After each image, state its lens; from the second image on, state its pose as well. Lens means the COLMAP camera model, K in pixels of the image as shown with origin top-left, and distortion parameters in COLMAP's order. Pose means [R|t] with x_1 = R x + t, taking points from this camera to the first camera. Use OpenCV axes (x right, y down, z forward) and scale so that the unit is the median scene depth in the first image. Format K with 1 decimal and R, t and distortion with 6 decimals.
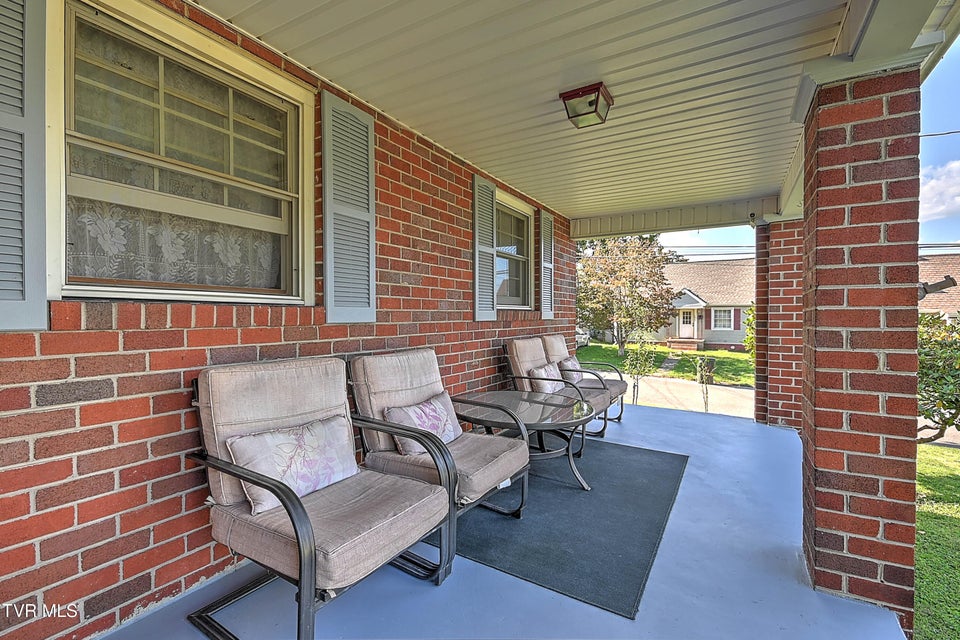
lens RADIAL K [[439.9, 0, 441.2], [0, 439.9, 316.8], [0, 0, 1]] dist [0.012842, -0.000544]
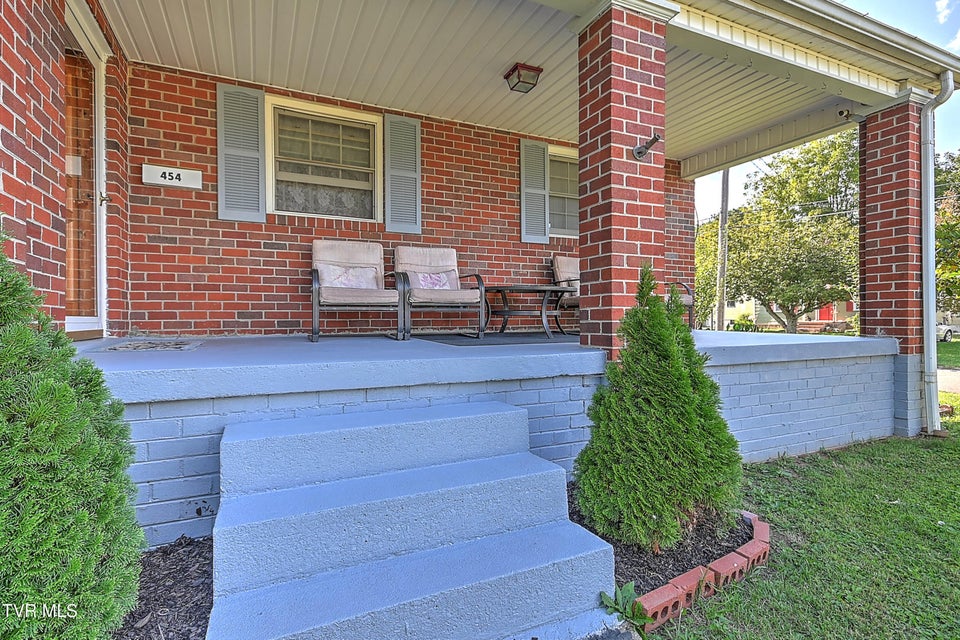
lens RADIAL K [[465.7, 0, 480.3], [0, 465.7, 319.7], [0, 0, 1]] dist [0.023386, -0.000234]
pose [[0.839186, -0.017795, -0.543553, 1.202620], [0.005886, 0.999703, -0.023641, 0.455430], [0.543813, 0.016640, 0.839042, -0.500443]]
